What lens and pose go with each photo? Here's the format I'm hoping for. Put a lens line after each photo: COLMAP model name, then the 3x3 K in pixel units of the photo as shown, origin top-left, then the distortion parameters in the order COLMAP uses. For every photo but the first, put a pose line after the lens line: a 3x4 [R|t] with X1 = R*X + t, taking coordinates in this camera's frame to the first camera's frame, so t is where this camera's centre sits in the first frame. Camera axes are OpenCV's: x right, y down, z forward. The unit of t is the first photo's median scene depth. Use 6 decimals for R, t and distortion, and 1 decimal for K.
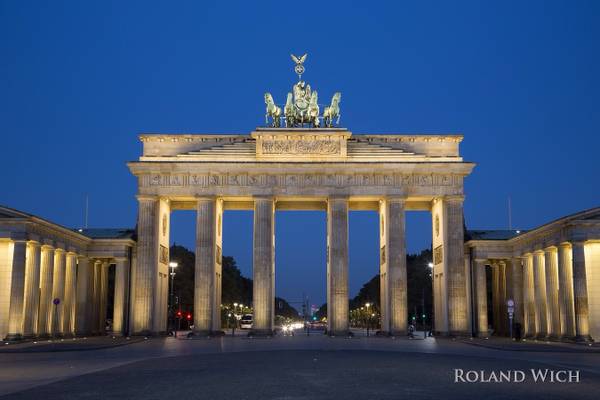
lens RADIAL K [[1017.0, 0, 310.6], [0, 1017.0, 169.1], [0, 0, 1]] dist [0.229136, 0.000000]
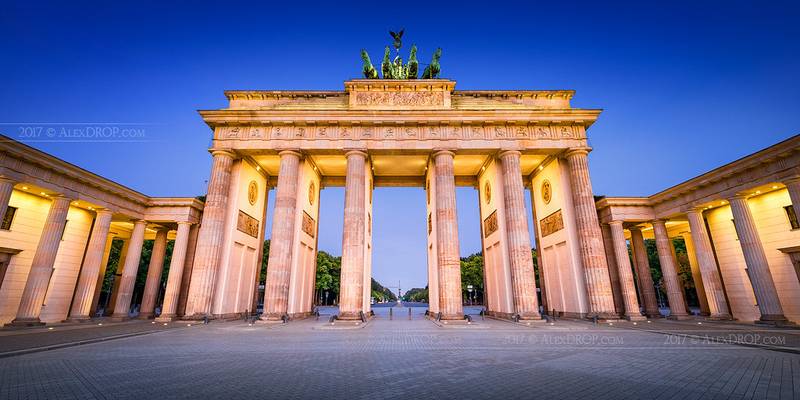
lens RADIAL K [[383.7, 0, 399.0], [0, 383.7, 174.0], [0, 0, 1]] dist [0.004752, 0.002004]
pose [[0.999980, -0.006161, -0.001678, -0.009869], [0.005733, 0.981980, -0.188897, 0.108075], [0.002811, 0.188884, 0.981995, 0.689686]]
